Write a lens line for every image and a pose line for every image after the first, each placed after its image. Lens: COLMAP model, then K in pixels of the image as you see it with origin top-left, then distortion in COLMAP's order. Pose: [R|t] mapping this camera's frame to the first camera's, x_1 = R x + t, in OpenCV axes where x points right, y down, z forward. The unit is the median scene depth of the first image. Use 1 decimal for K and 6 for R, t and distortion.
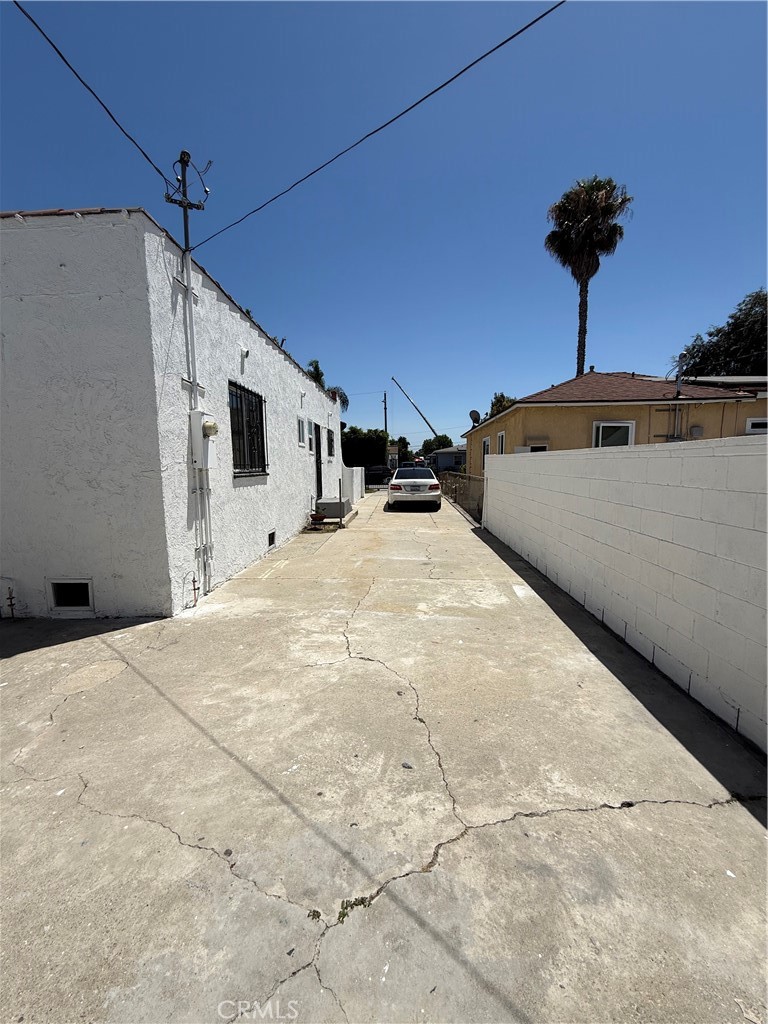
lens RADIAL K [[409.5, 0, 384.4], [0, 409.5, 510.0], [0, 0, 1]] dist [-0.001922, 0.000495]
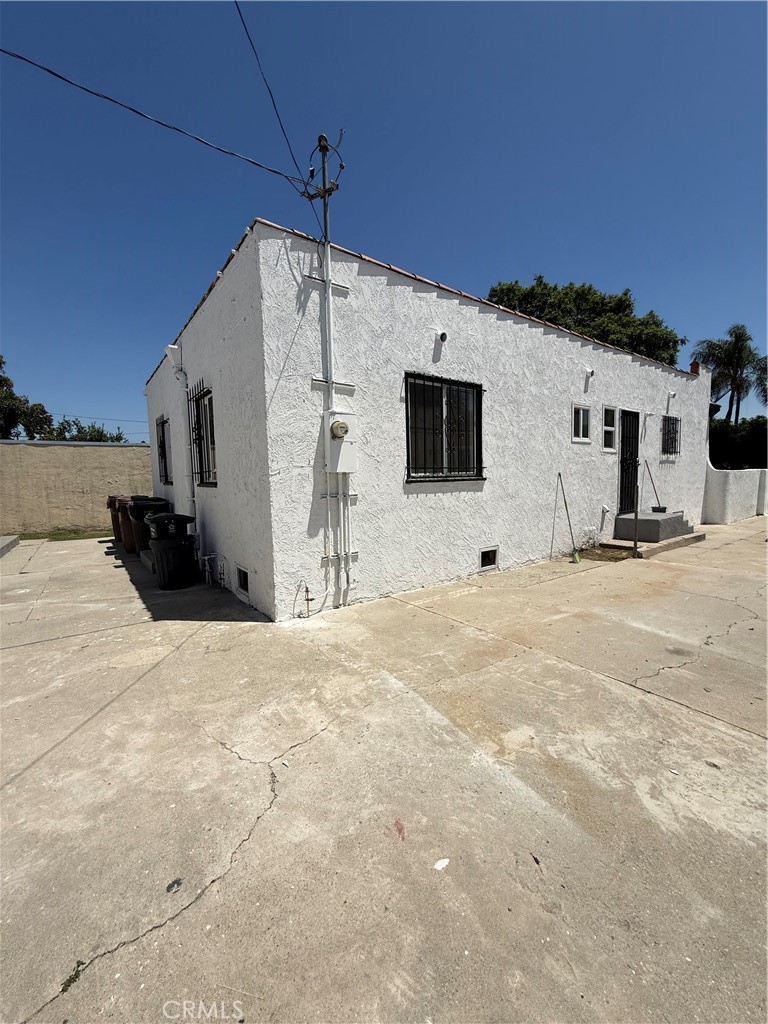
lens RADIAL K [[409.5, 0, 384.2], [0, 409.5, 509.8], [0, 0, 1]] dist [-0.001922, 0.000495]
pose [[0.624111, 0.062954, -0.778796, 0.419806], [-0.071904, 0.997147, 0.022982, -0.054692], [0.778020, 0.041655, 0.626857, 0.600482]]
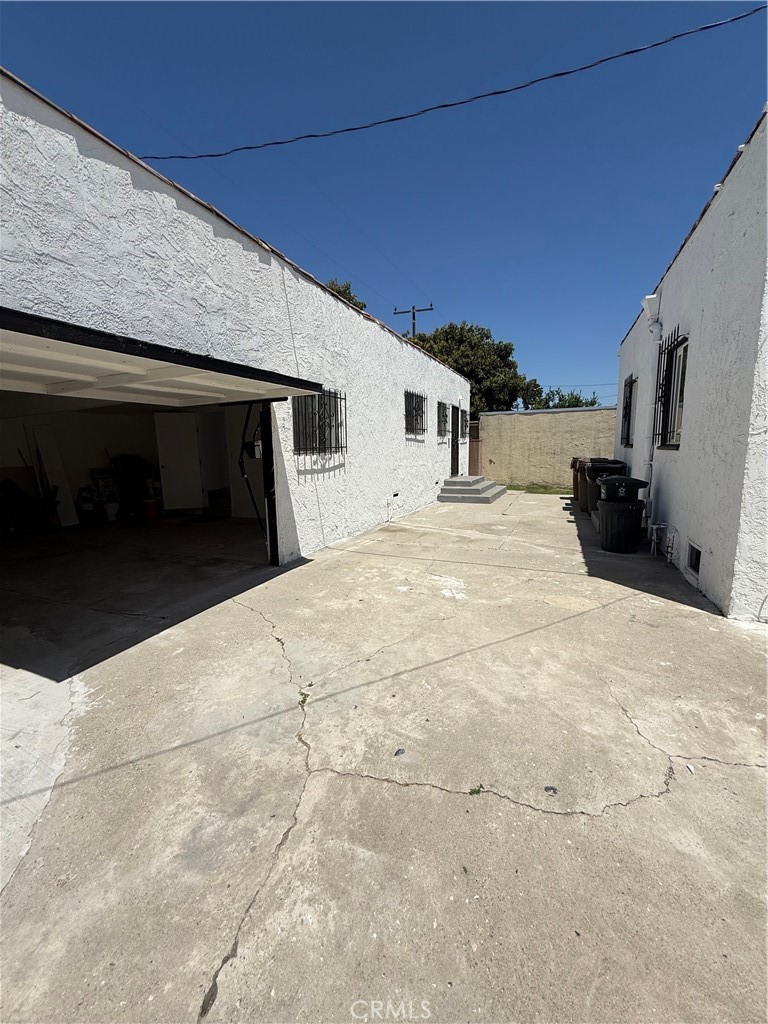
lens RADIAL K [[409.5, 0, 383.7], [0, 409.5, 509.4], [0, 0, 1]] dist [-0.001922, 0.000495]
pose [[-0.352981, 0.155314, -0.922649, 0.449700], [-0.079948, 0.977512, 0.195136, -0.053113], [0.932208, 0.142643, -0.332627, 0.636145]]
